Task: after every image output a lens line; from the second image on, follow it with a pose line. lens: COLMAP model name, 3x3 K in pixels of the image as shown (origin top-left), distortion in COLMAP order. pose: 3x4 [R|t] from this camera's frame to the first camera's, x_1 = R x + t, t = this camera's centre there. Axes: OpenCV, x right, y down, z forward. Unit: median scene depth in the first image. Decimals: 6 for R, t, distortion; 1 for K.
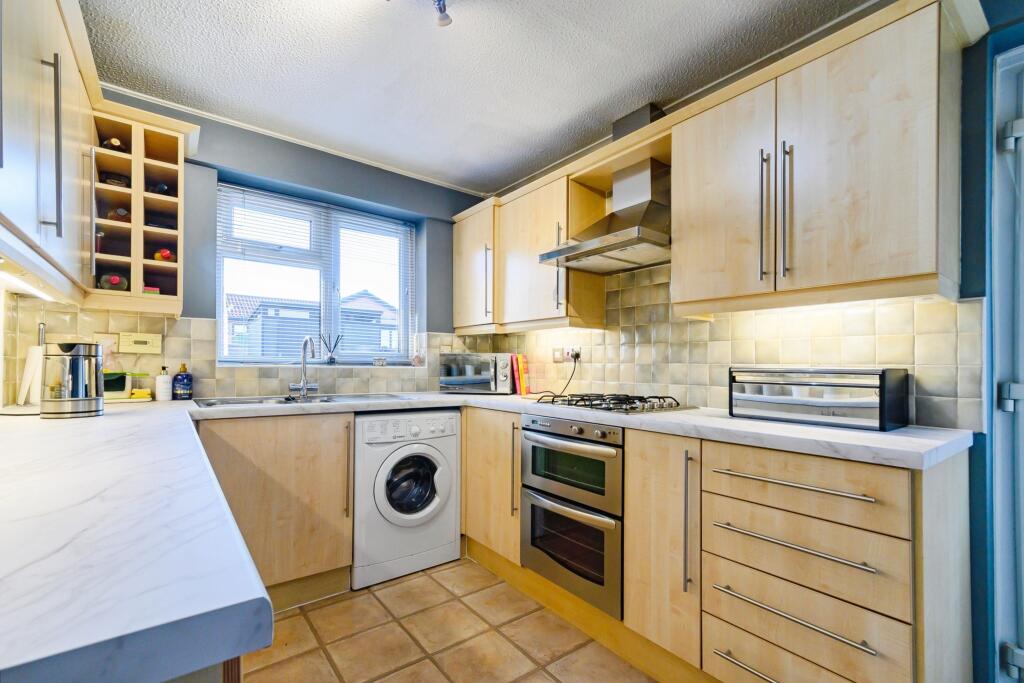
lens RADIAL K [[465.4, 0, 533.9], [0, 465.4, 364.3], [0, 0, 1]] dist [0.001917, 0.000588]
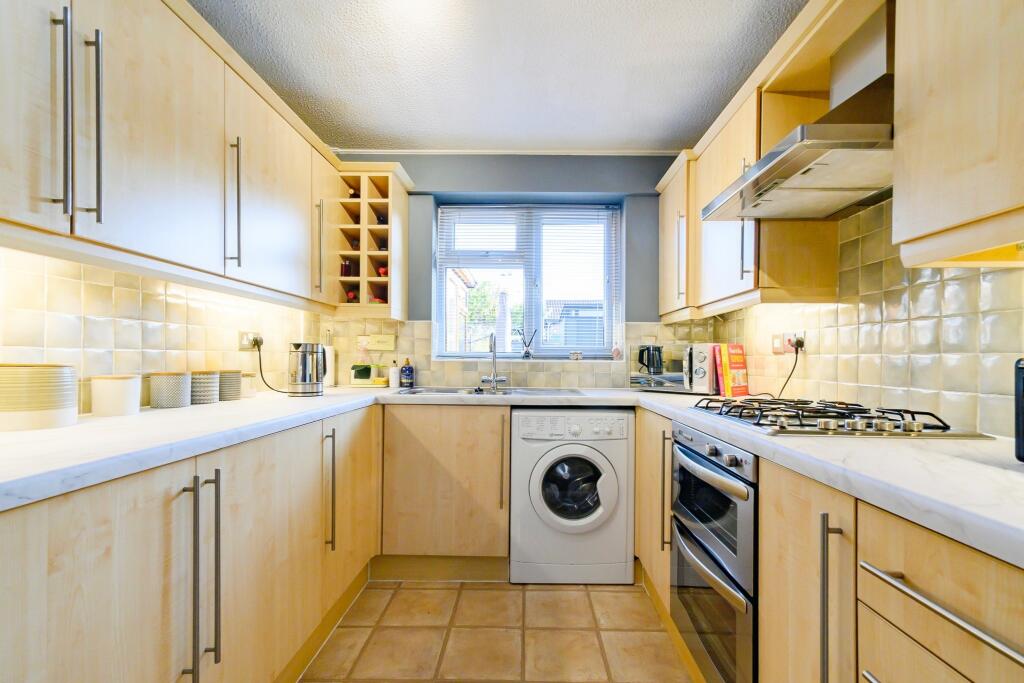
lens RADIAL K [[465.4, 0, 514.1], [0, 465.4, 361.3], [0, 0, 1]] dist [0.001917, 0.000588]
pose [[0.761368, -0.000822, -0.648319, 0.255459], [0.003080, 0.999992, 0.002349, 0.005091], [0.648312, -0.003785, 0.761365, 0.230053]]
